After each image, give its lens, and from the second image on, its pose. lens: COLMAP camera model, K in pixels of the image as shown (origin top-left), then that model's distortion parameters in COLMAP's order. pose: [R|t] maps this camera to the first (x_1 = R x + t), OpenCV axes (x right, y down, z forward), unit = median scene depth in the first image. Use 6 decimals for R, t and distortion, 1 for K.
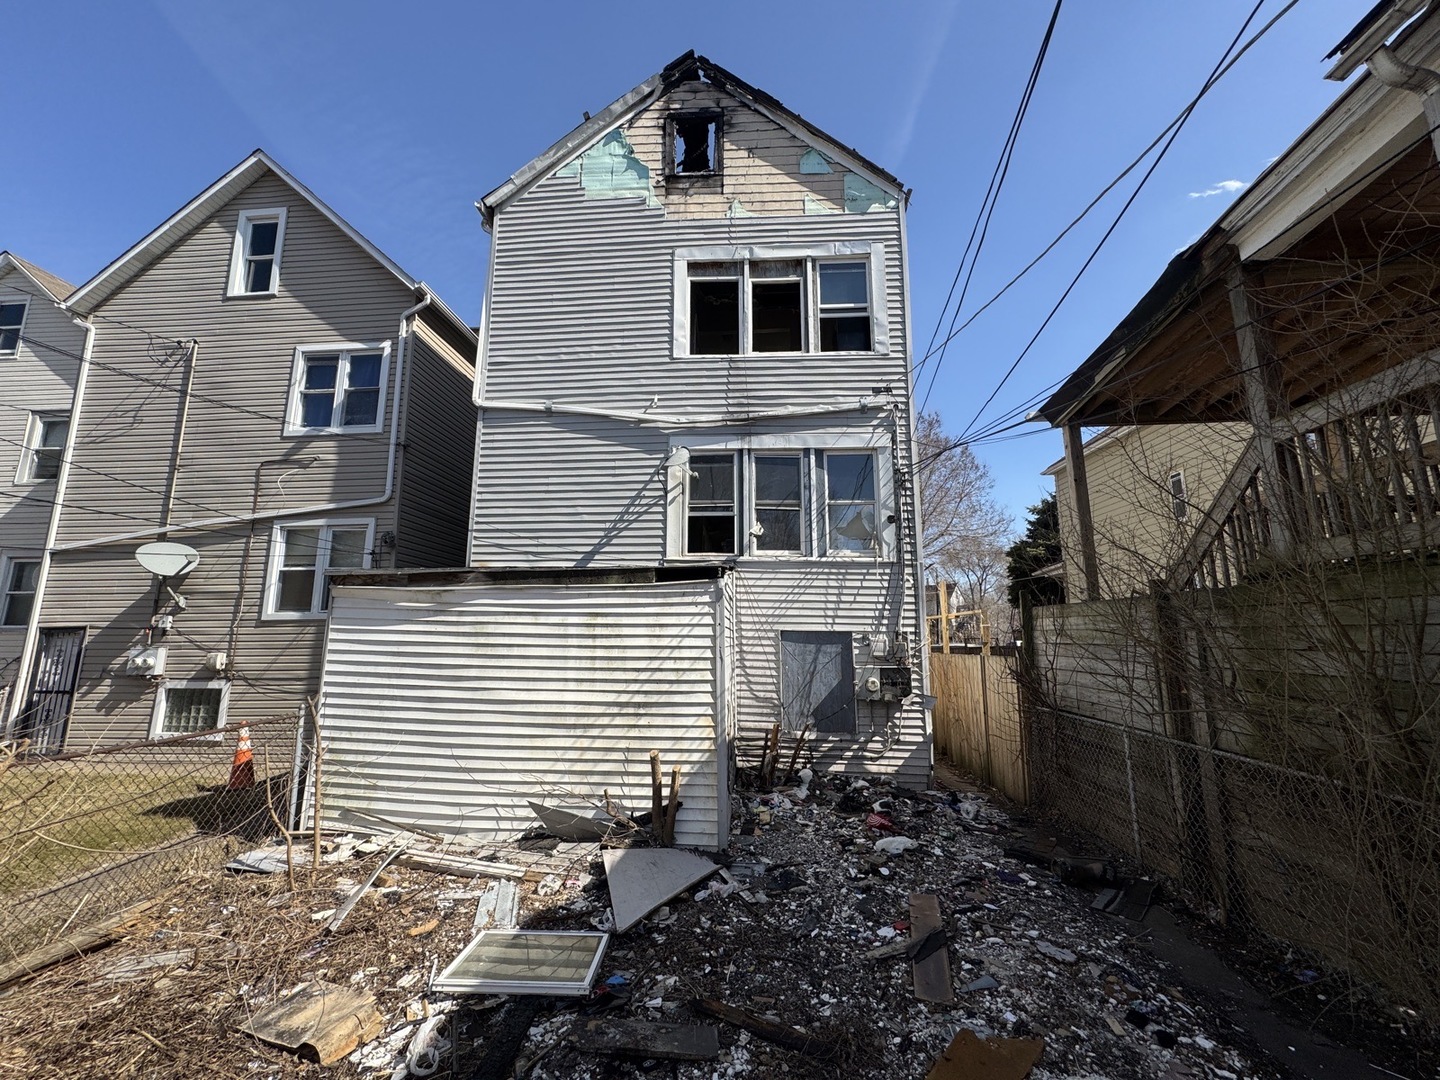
lens RADIAL K [[579.9, 0, 720.7], [0, 579.9, 540.0], [0, 0, 1]] dist [-0.000523, 0.000563]
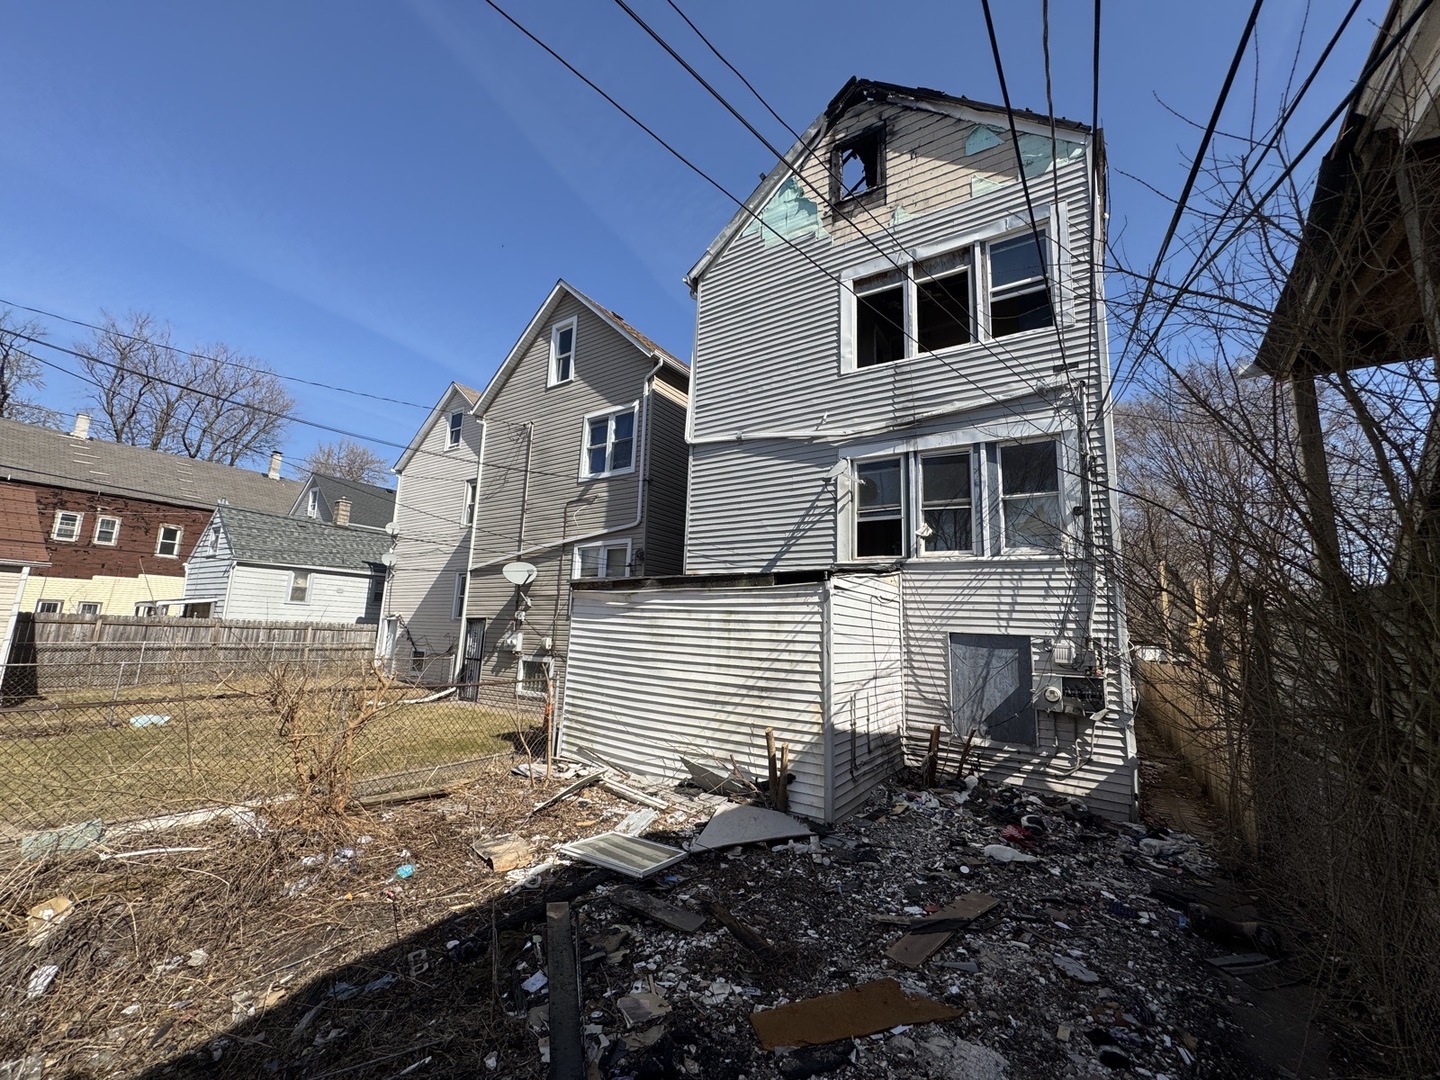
lens RADIAL K [[579.9, 0, 713.9], [0, 579.9, 540.0], [0, 0, 1]] dist [-0.000523, 0.000563]
pose [[0.867742, -0.050241, -0.494469, 0.237263], [0.047142, 0.998712, -0.018745, -0.001072], [0.494774, -0.007044, 0.868993, -0.047489]]
